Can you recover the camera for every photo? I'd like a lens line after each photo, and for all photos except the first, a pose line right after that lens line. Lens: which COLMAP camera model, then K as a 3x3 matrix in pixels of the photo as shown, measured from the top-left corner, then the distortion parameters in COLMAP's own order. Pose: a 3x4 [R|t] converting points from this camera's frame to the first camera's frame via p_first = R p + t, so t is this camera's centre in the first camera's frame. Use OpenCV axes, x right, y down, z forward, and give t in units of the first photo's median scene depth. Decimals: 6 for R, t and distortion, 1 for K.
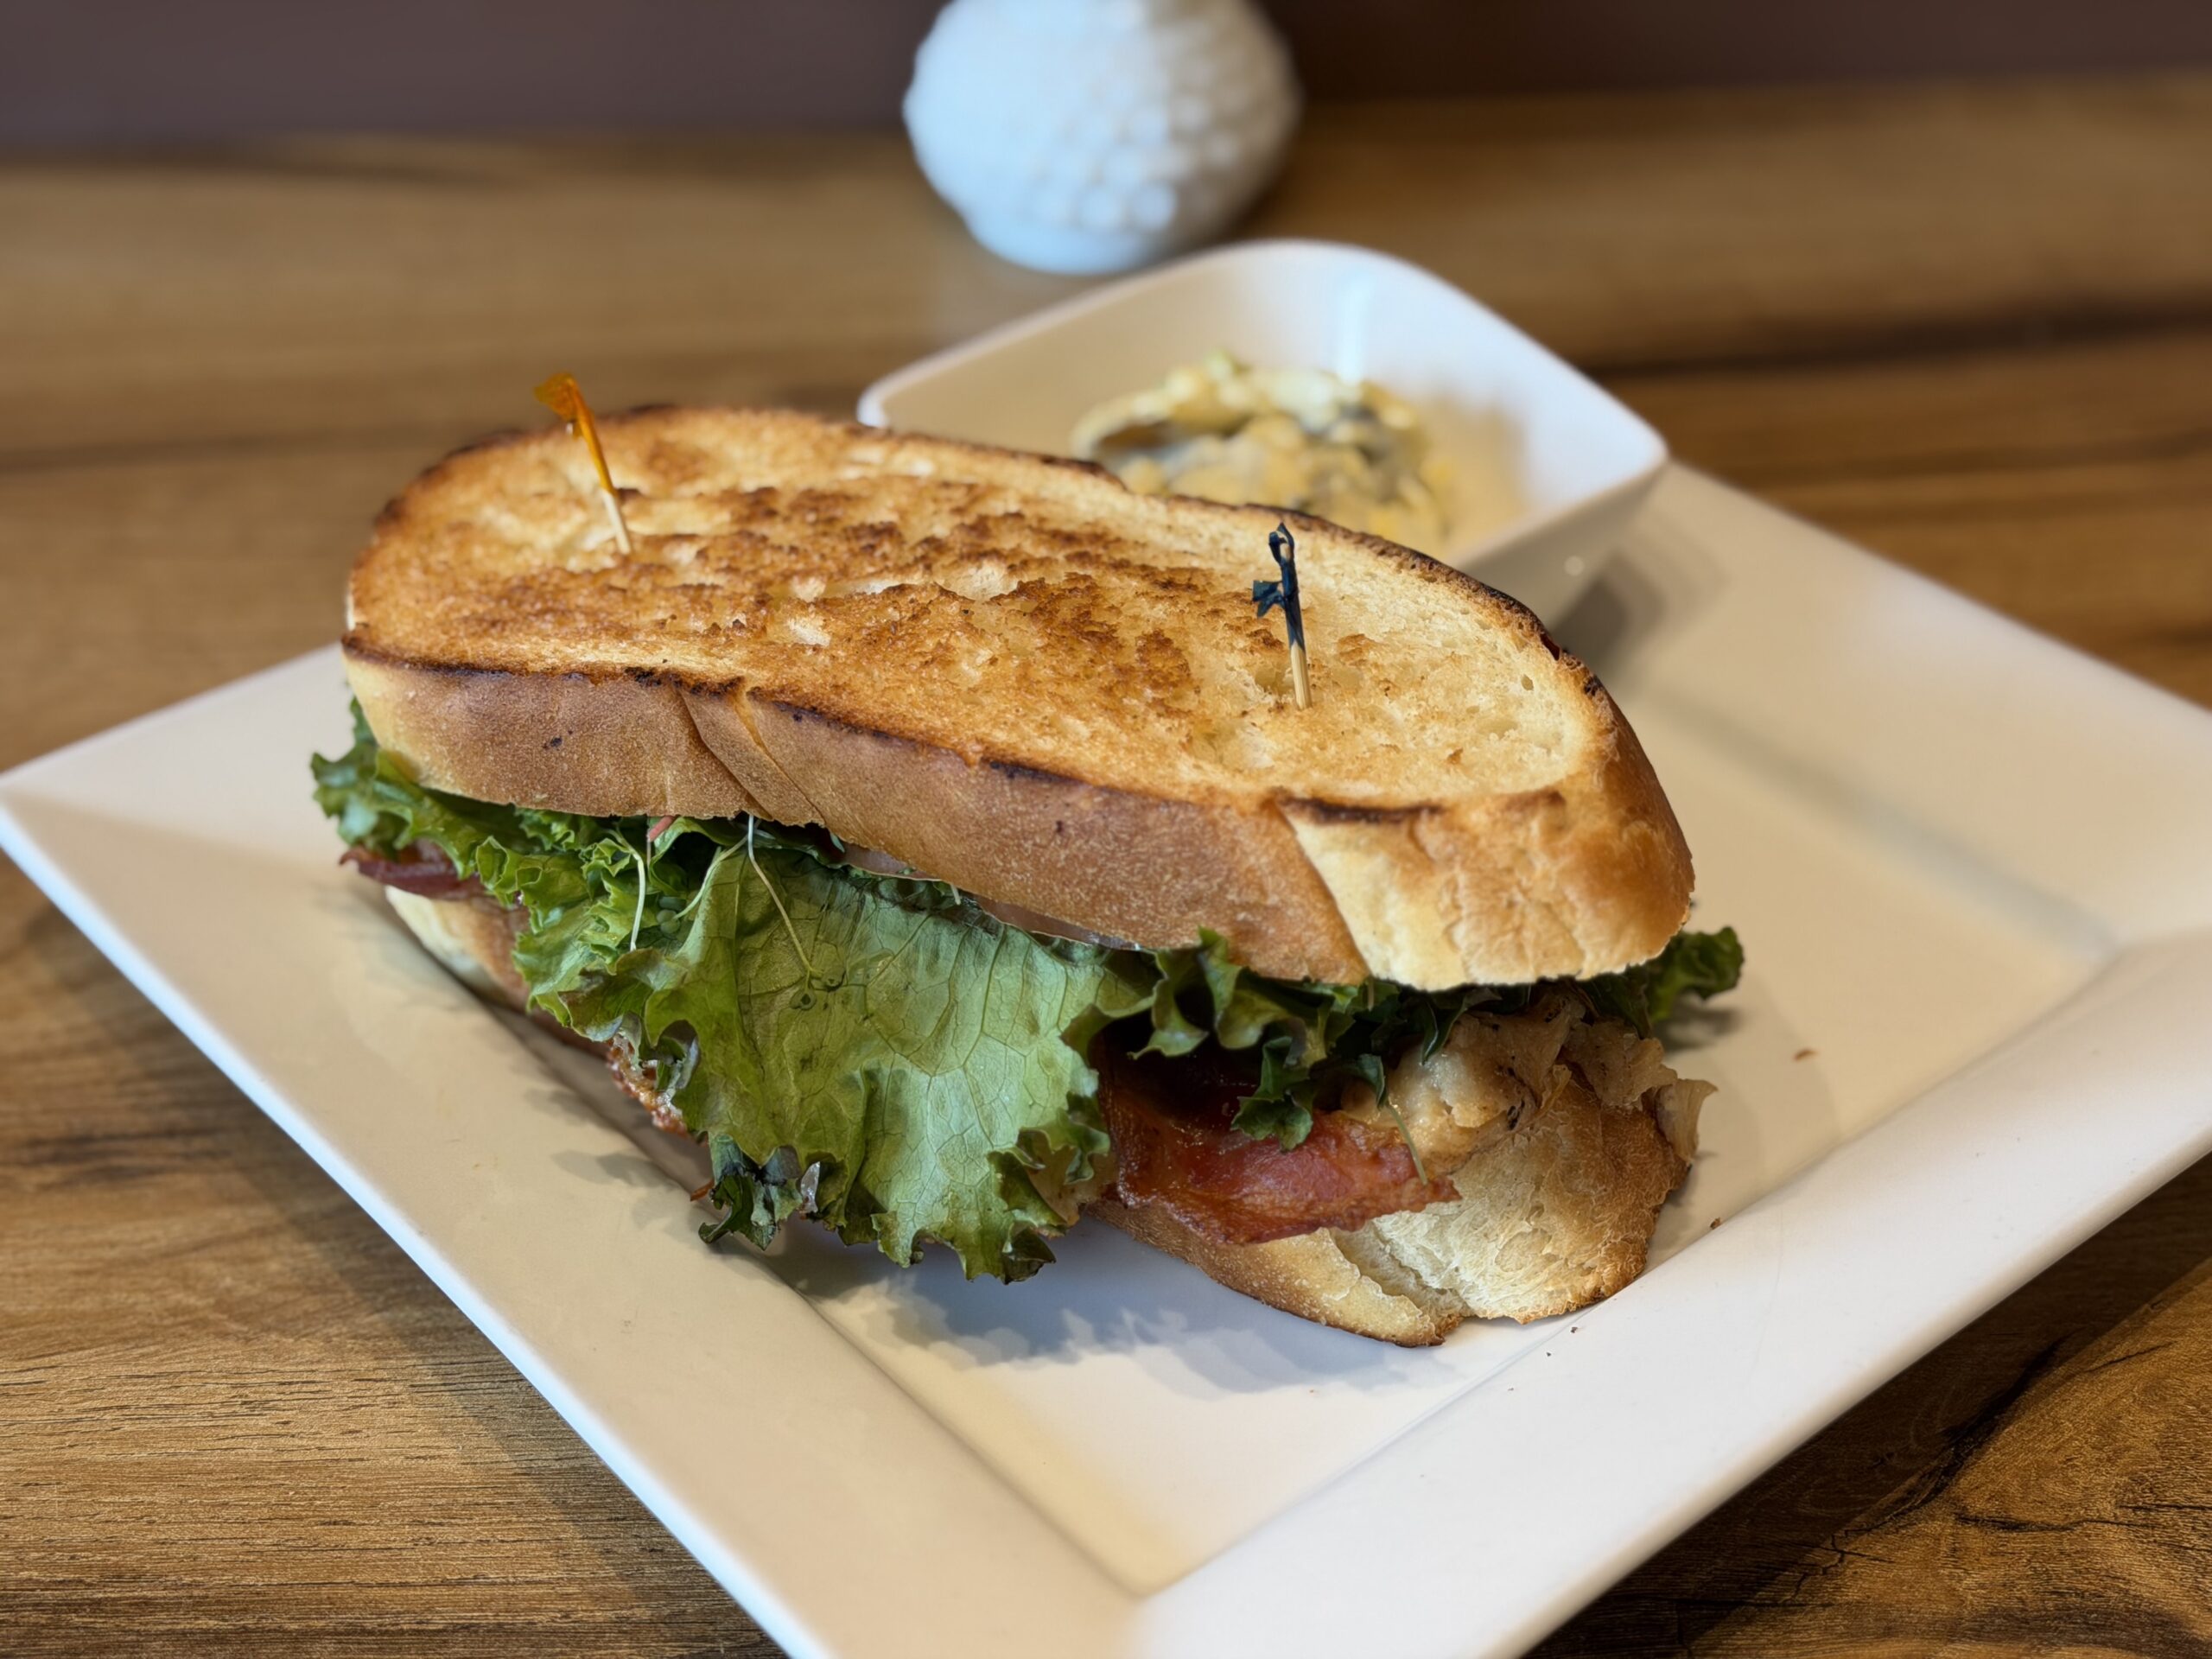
lens RADIAL K [[3137.8, 0, 1104.6], [0, 3137.8, 838.1], [0, 0, 1]] dist [0.110023, 0.000000]
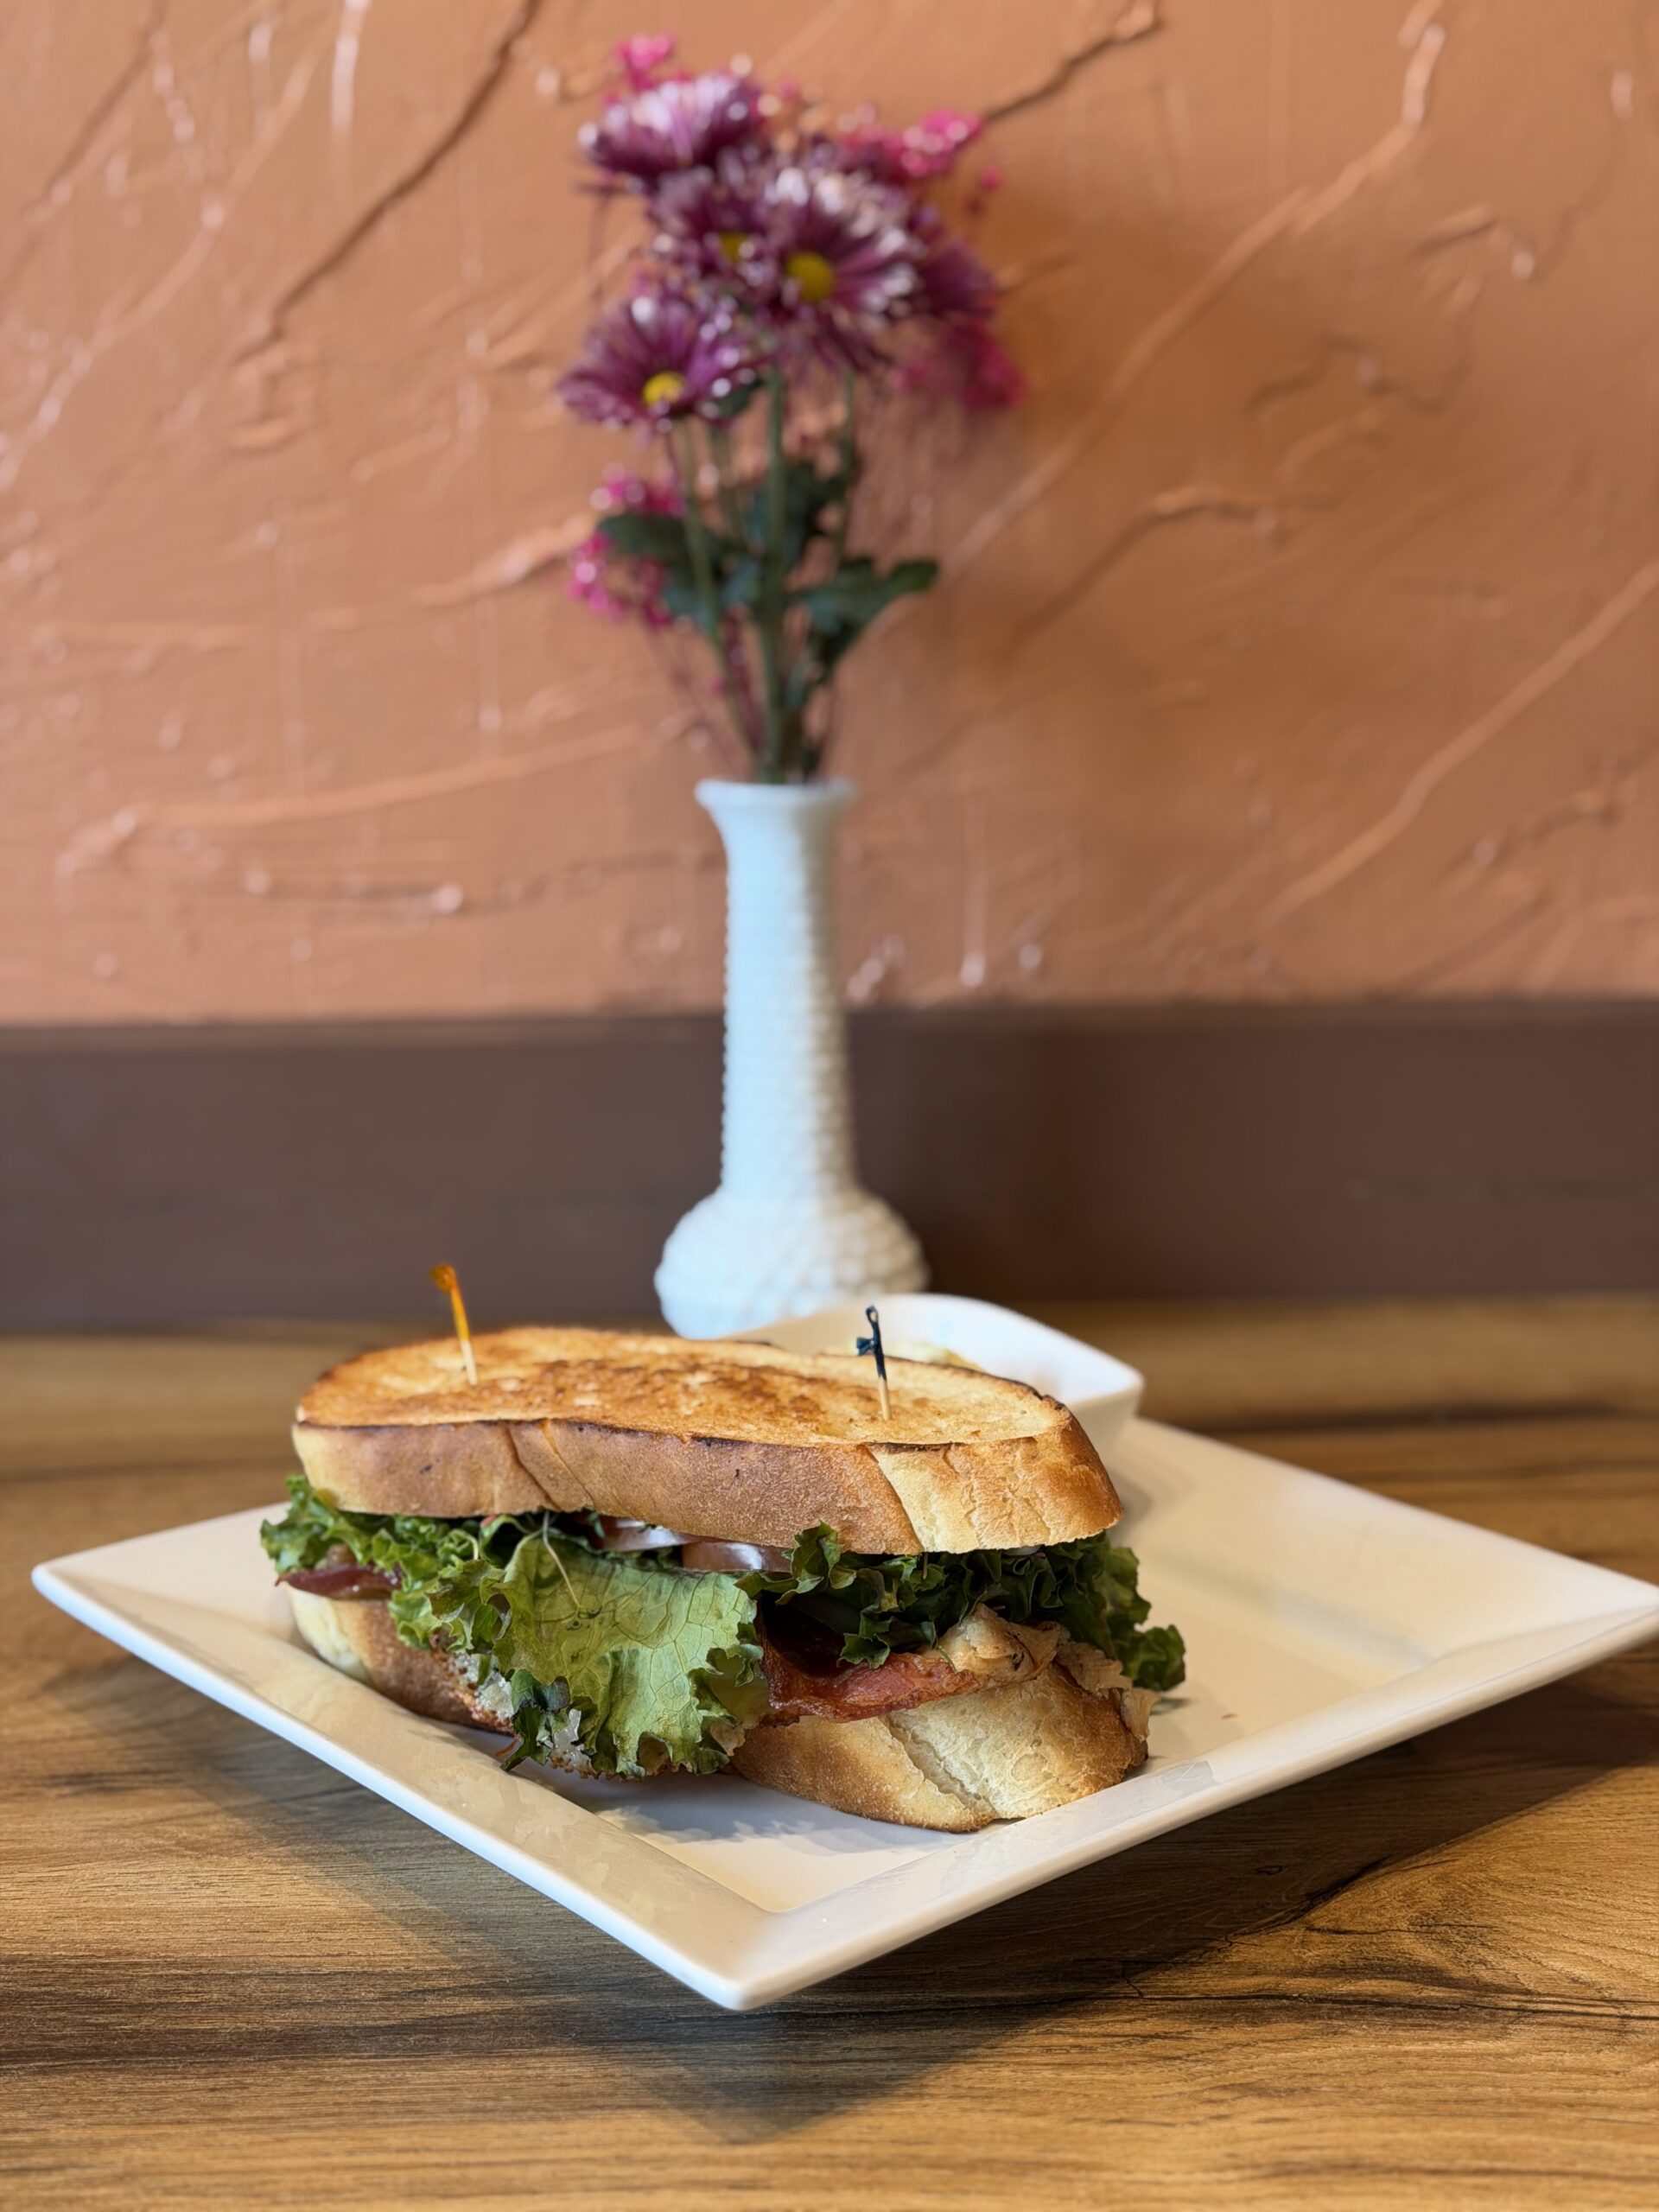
lens RADIAL K [[3137.8, 0, 824.2], [0, 3137.8, 1097.3], [0, 0, 1]] dist [0.110023, 0.000000]
pose [[0.999929, 0.009382, -0.007352, 0.039187], [-0.011589, 0.909380, -0.415804, 0.473959], [0.002785, 0.415860, 0.909425, -0.554404]]
